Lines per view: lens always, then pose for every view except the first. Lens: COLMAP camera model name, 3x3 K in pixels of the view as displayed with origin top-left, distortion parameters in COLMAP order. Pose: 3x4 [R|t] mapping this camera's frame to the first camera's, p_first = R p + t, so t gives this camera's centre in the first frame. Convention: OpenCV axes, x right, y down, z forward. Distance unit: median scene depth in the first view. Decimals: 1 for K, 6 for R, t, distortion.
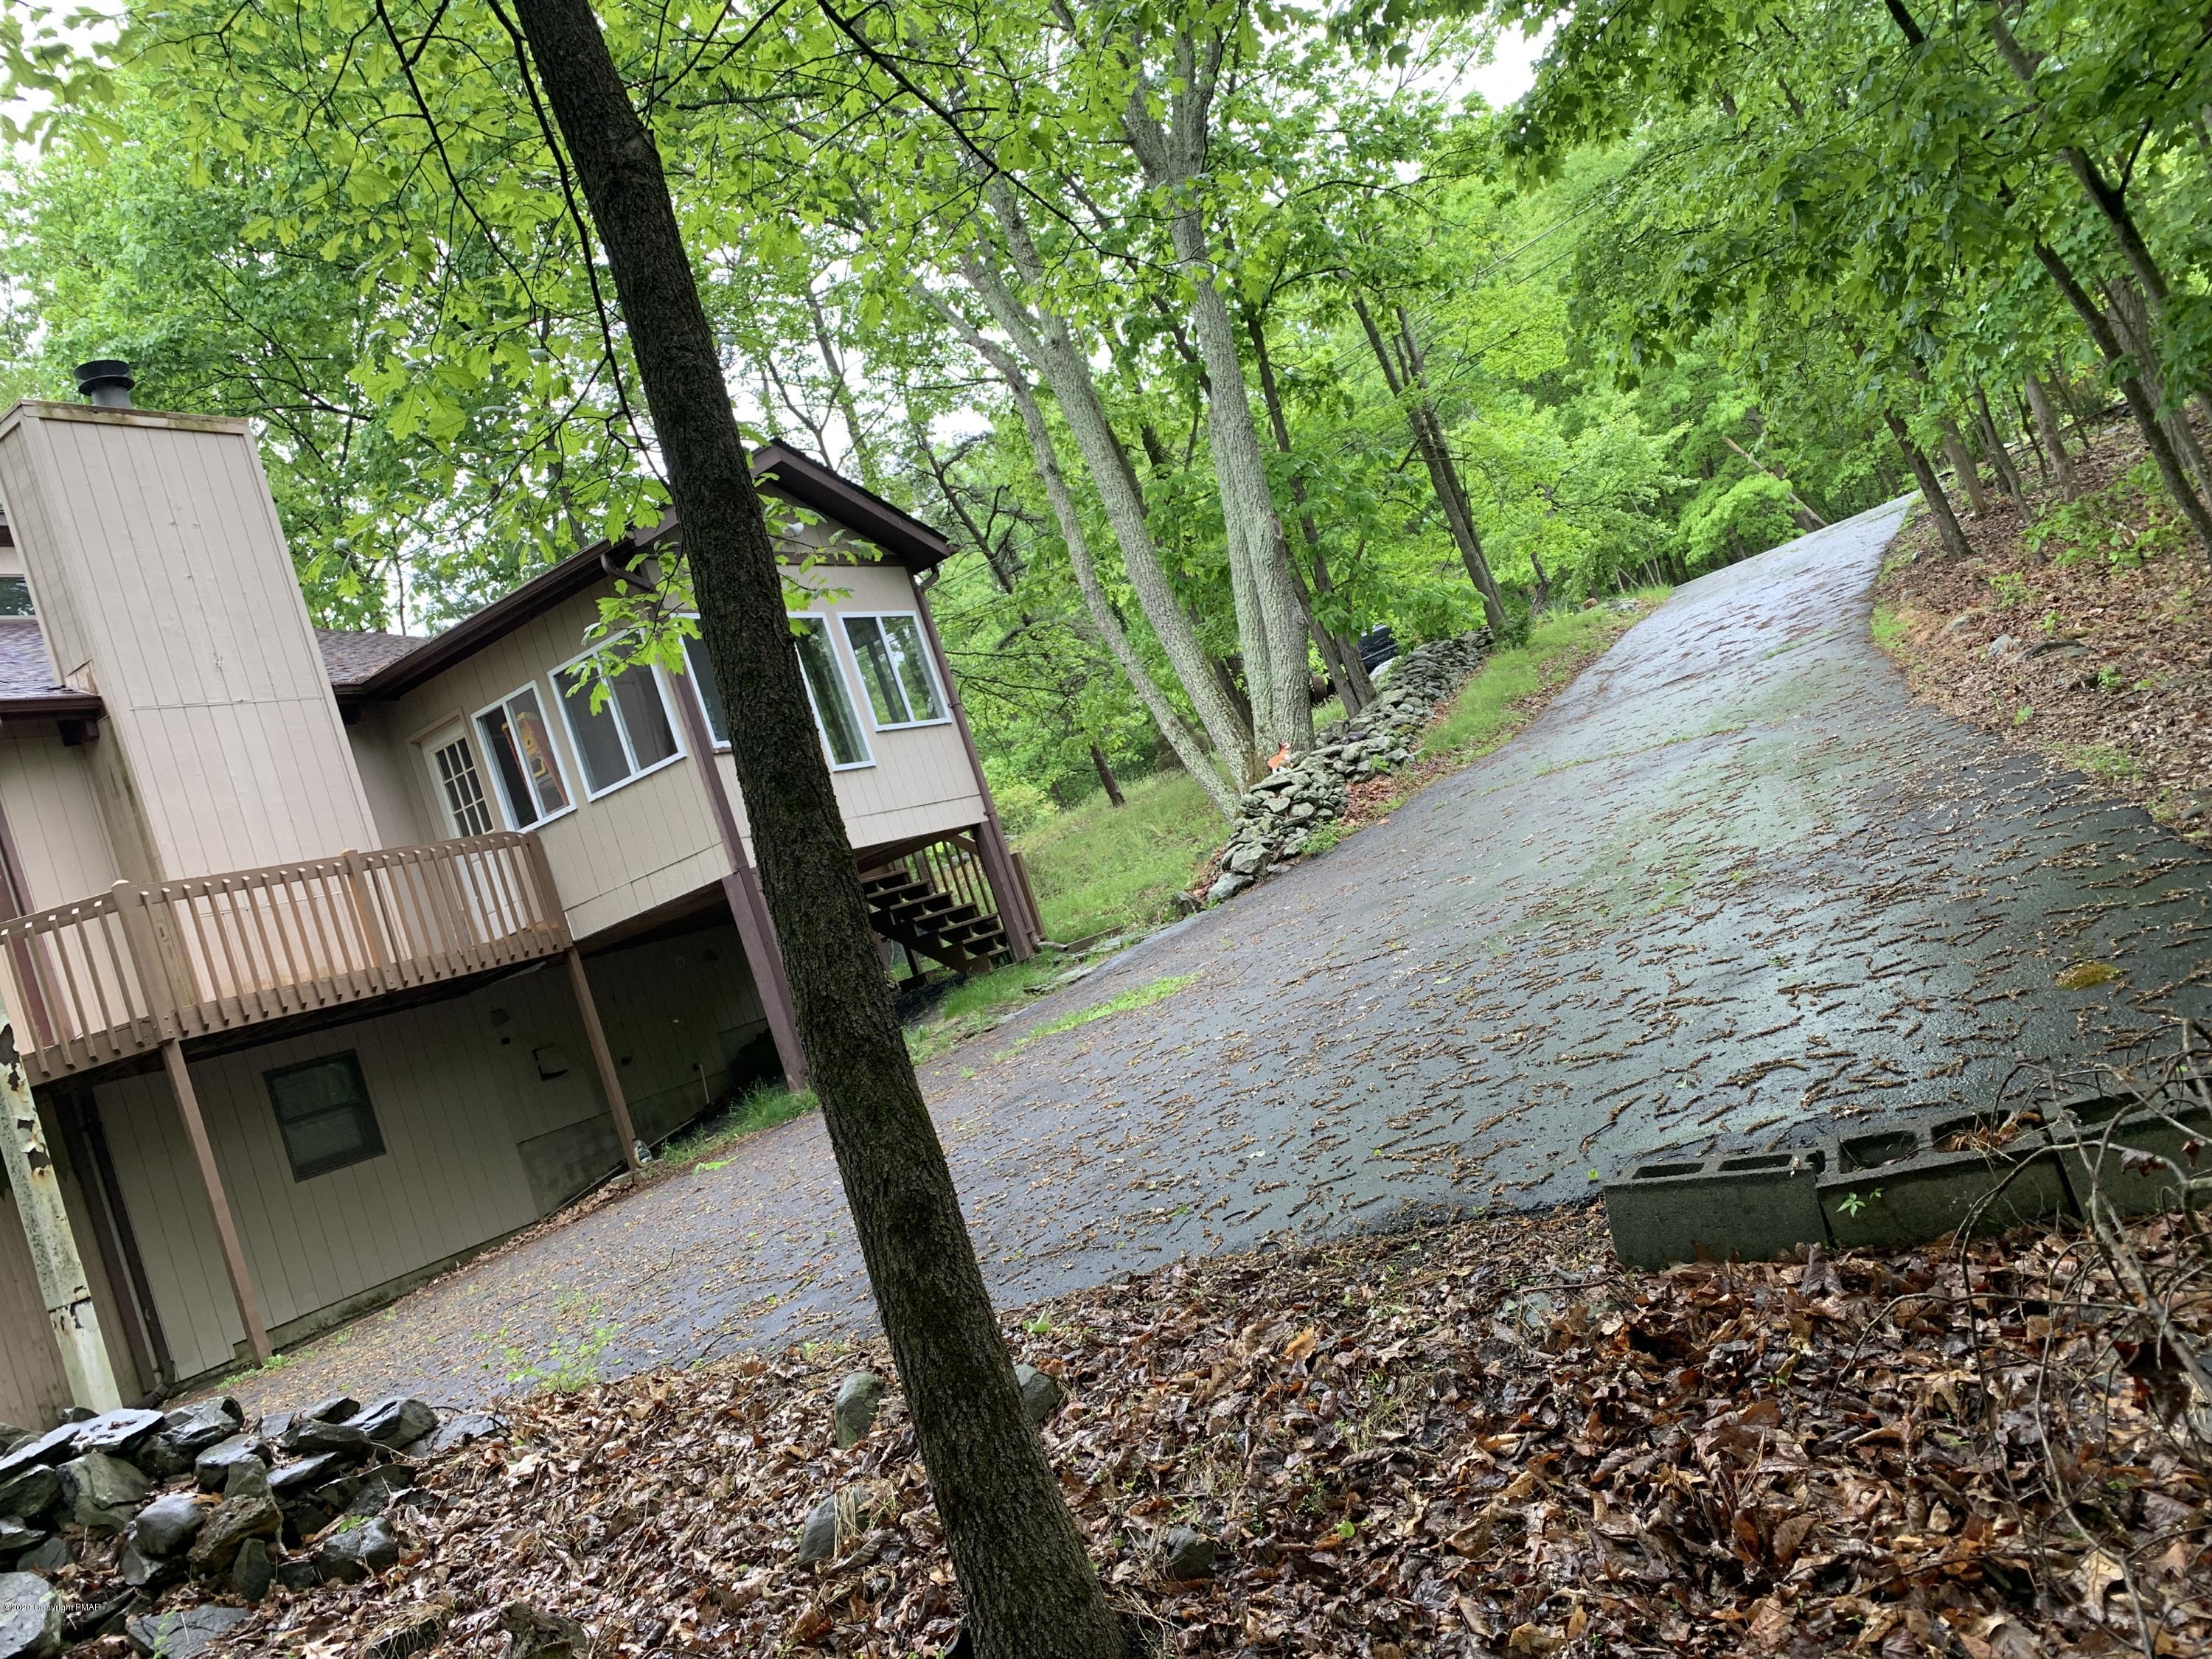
lens RADIAL K [[1672.4, 0, 1105.2], [0, 1672.4, 827.9], [0, 0, 1]] dist [0.014074, -0.013833]
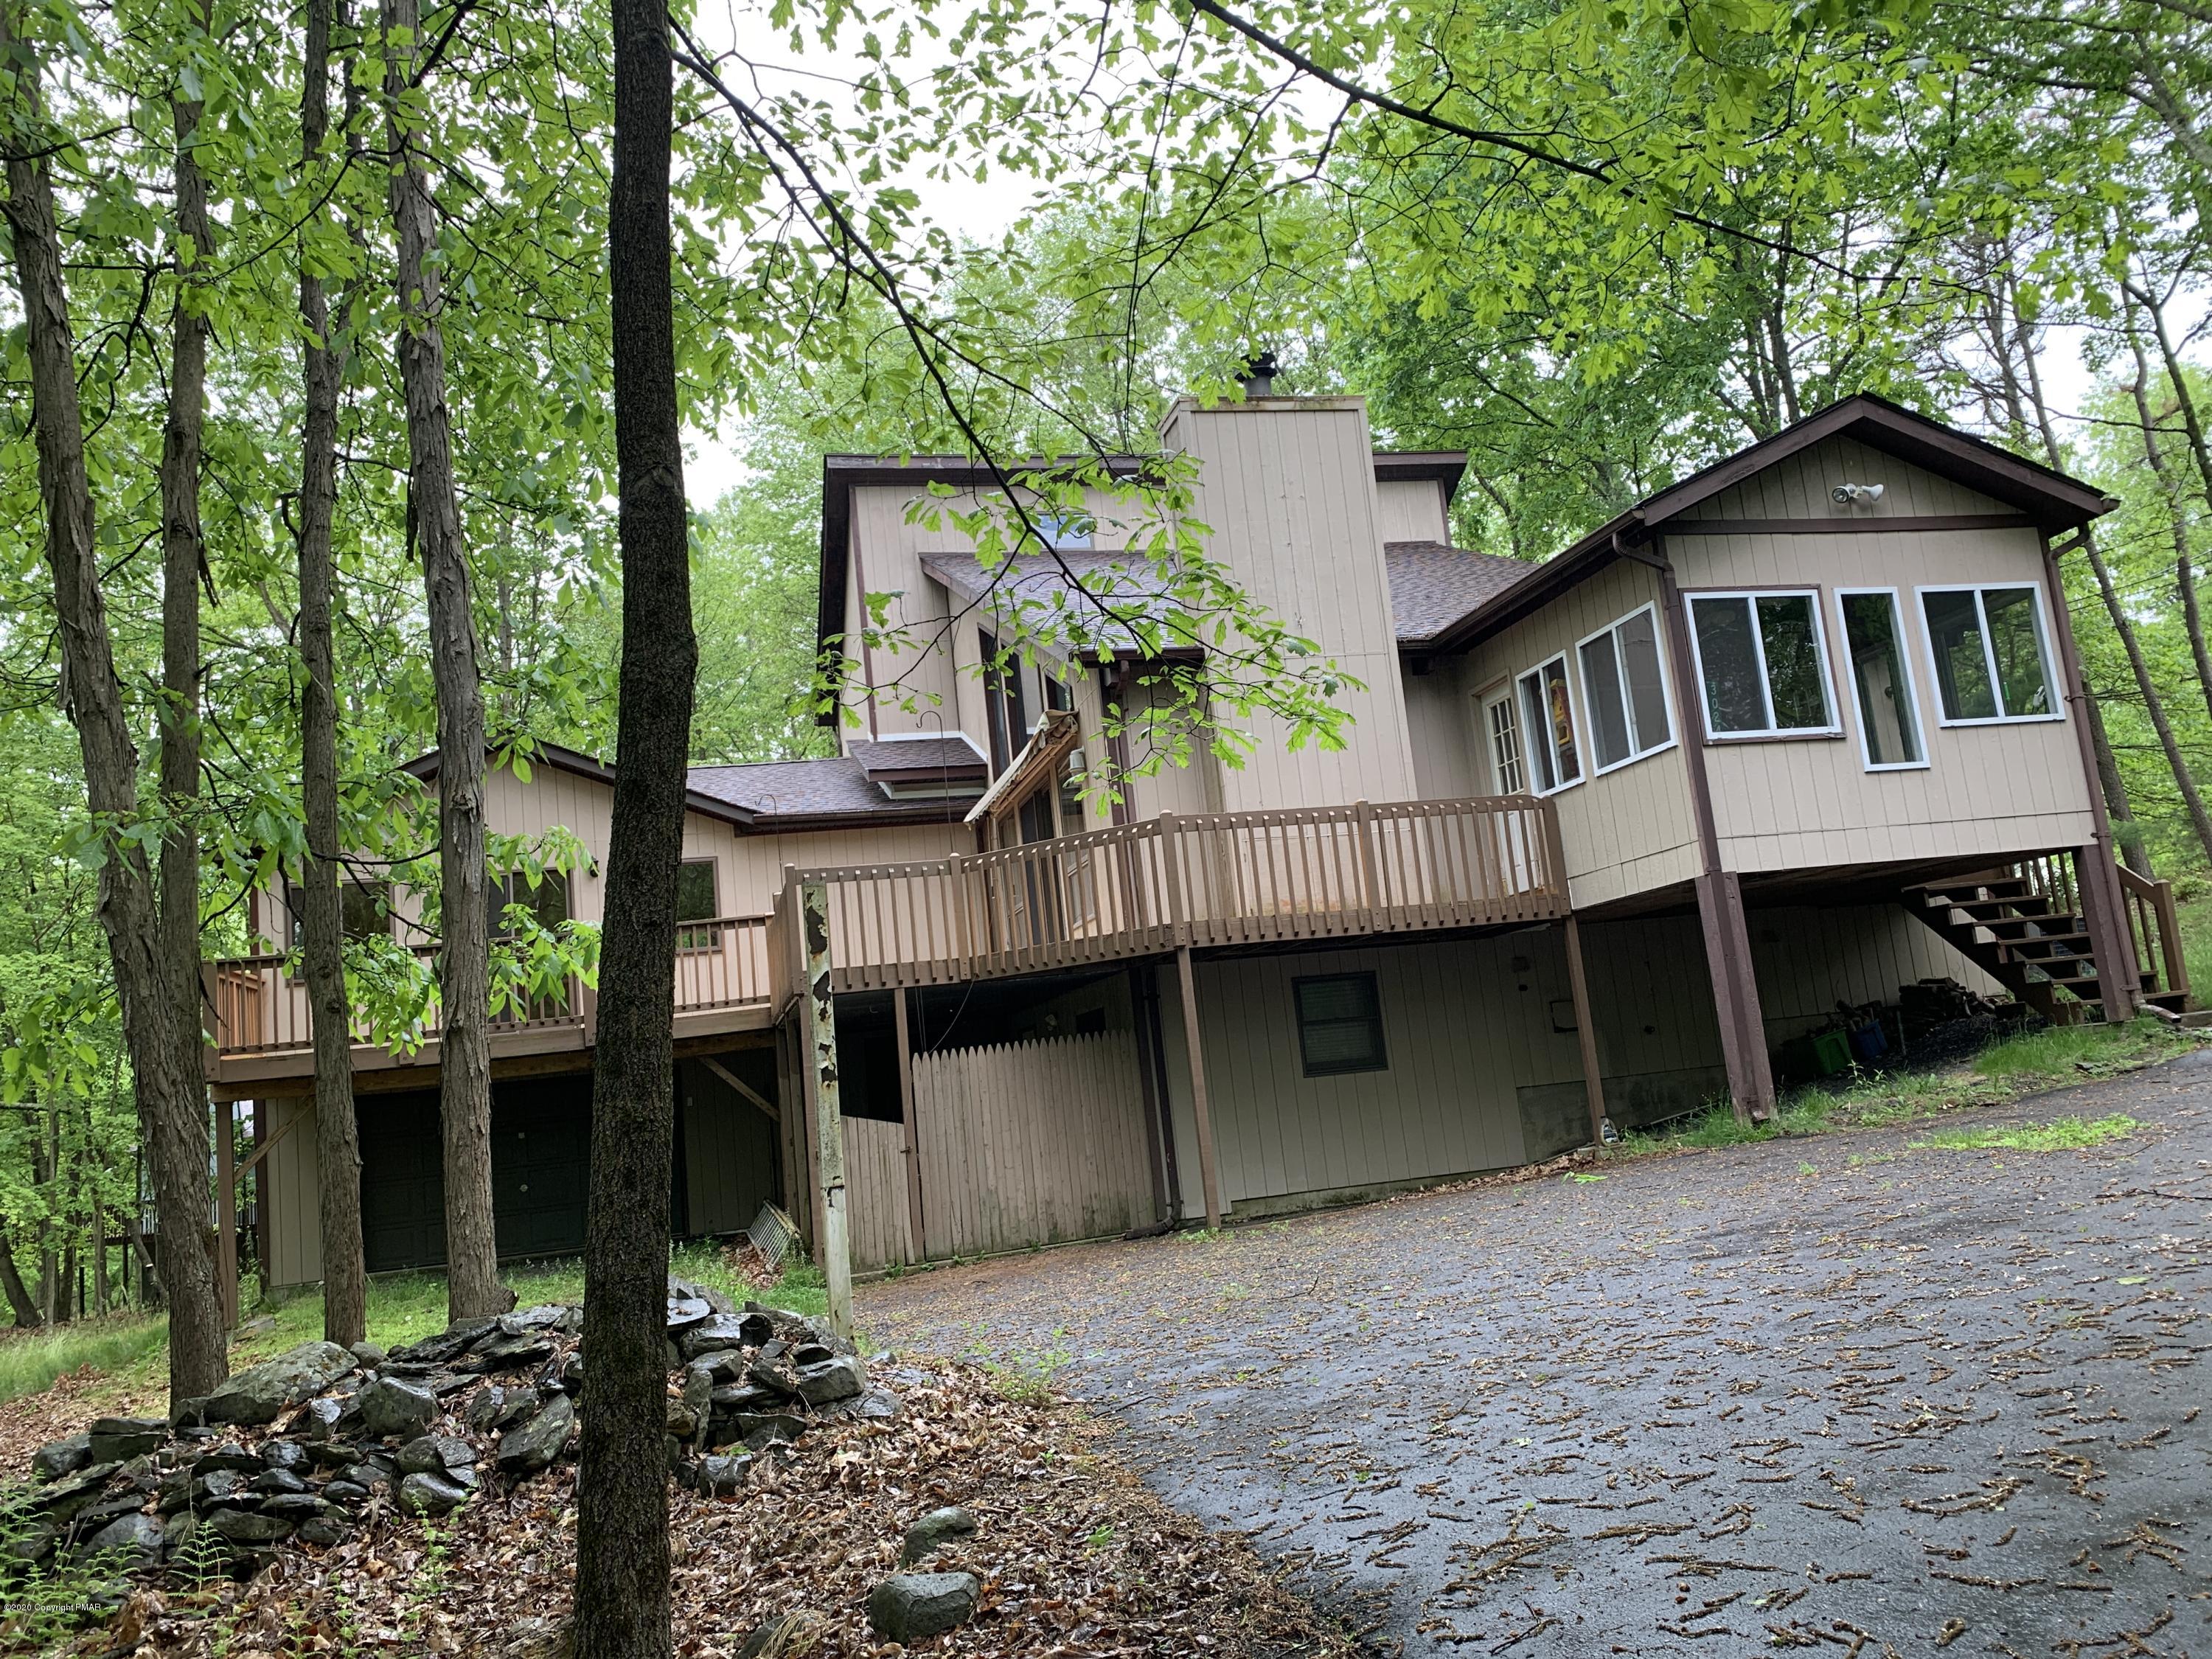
lens RADIAL K [[1672.4, 0, 1102.4], [0, 1672.4, 815.2], [0, 0, 1]] dist [0.014074, -0.013833]
pose [[0.705715, 0.138473, -0.694833, 0.181176], [-0.088499, 0.990262, 0.107464, -0.073922], [0.702947, -0.014347, 0.711097, 0.086564]]
